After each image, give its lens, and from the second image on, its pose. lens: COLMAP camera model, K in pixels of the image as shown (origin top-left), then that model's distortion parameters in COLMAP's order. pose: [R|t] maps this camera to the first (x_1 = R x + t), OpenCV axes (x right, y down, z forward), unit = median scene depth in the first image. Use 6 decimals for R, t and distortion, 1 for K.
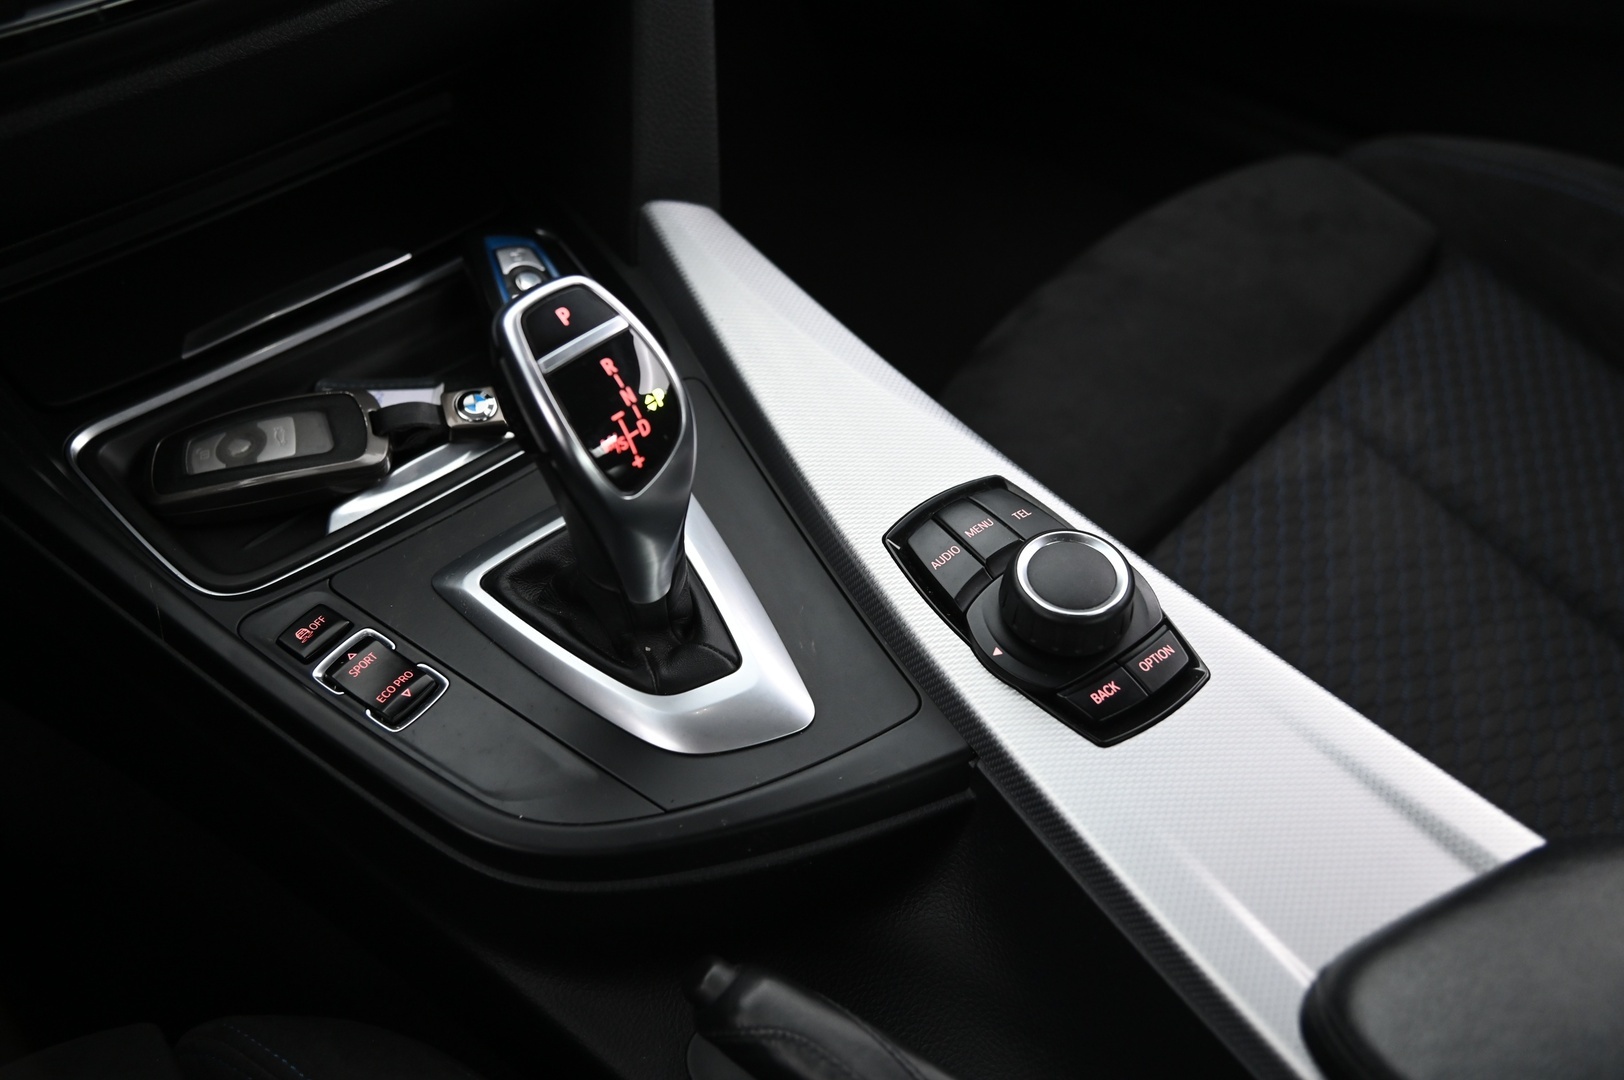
lens RADIAL K [[1528.2, 0, 812.0], [0, 1528.2, 540.0], [0, 0, 1]] dist [0.002825, 0.008488]
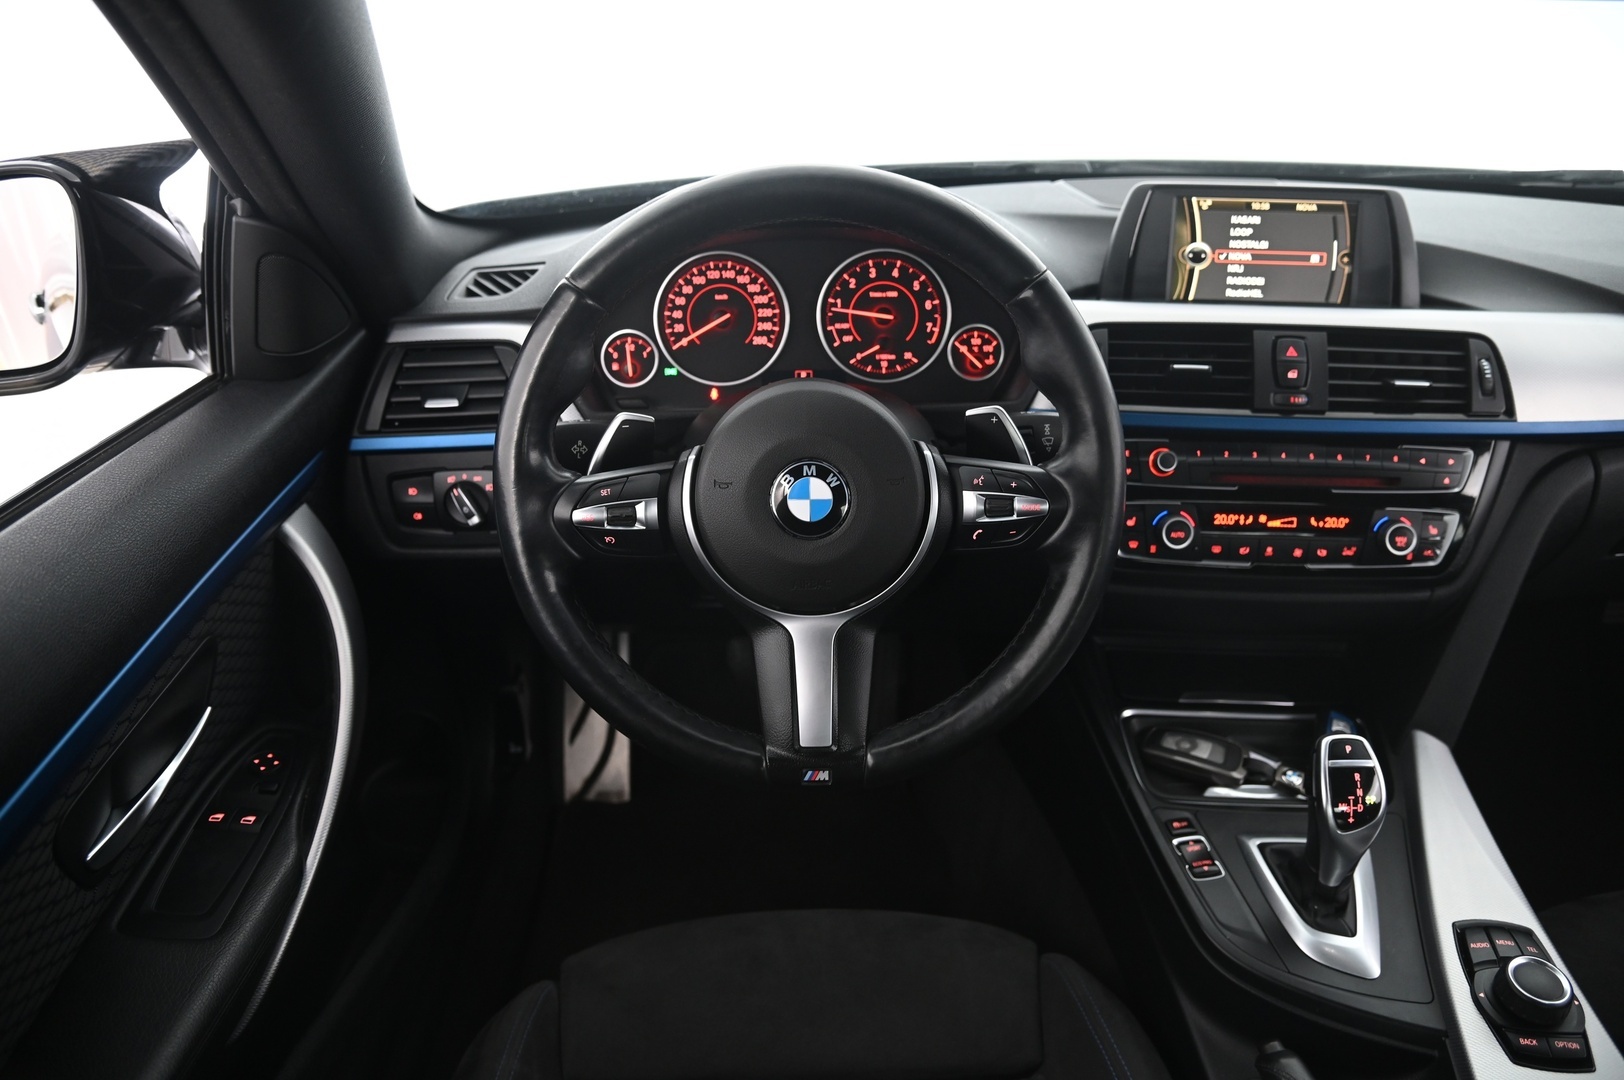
lens RADIAL K [[1079.3, 0, 812.0], [0, 1079.3, 540.0], [0, 0, 1]] dist [-0.139885, 0.073885]
pose [[0.693949, 0.332672, -0.638564, 0.150162], [-0.515707, 0.848549, -0.118369, 0.163265], [0.502475, 0.411454, 0.760411, -0.634921]]
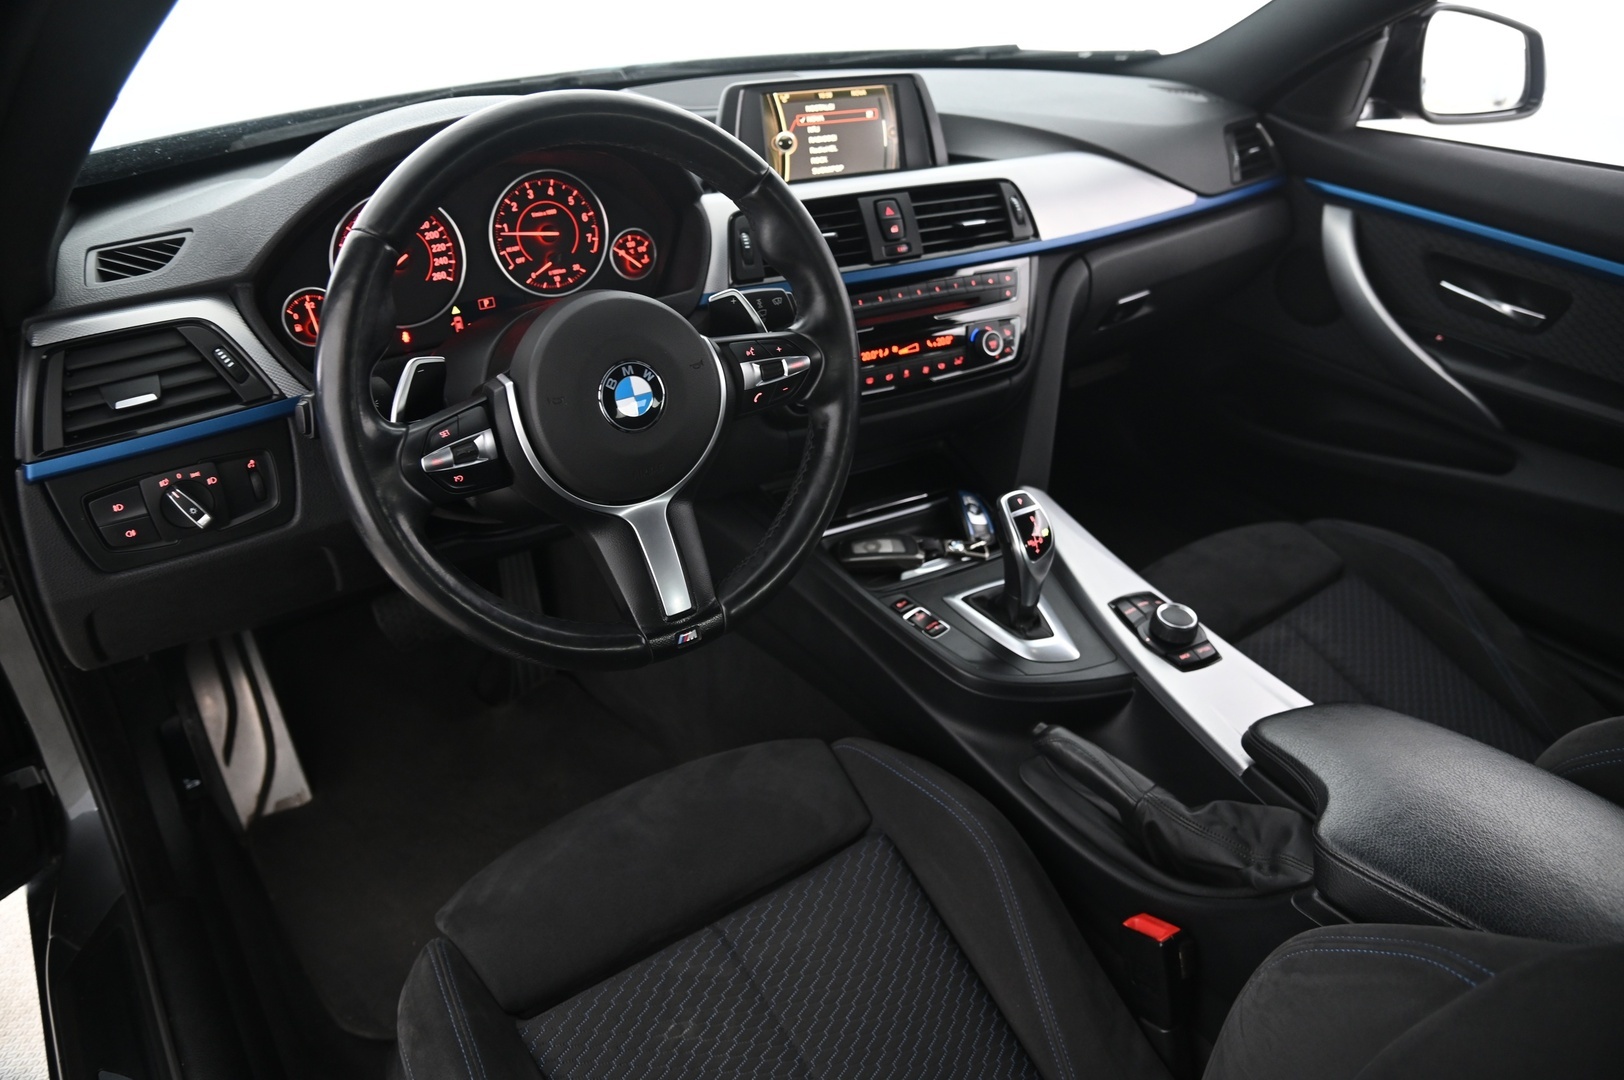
lens RADIAL K [[1079.3, 0, 812.0], [0, 1079.3, 540.0], [0, 0, 1]] dist [-0.139885, 0.073885]
pose [[0.978642, 0.132319, -0.157324, -0.188037], [-0.167097, 0.957802, -0.233867, 0.428148], [0.119740, 0.255161, 0.959456, -0.941502]]
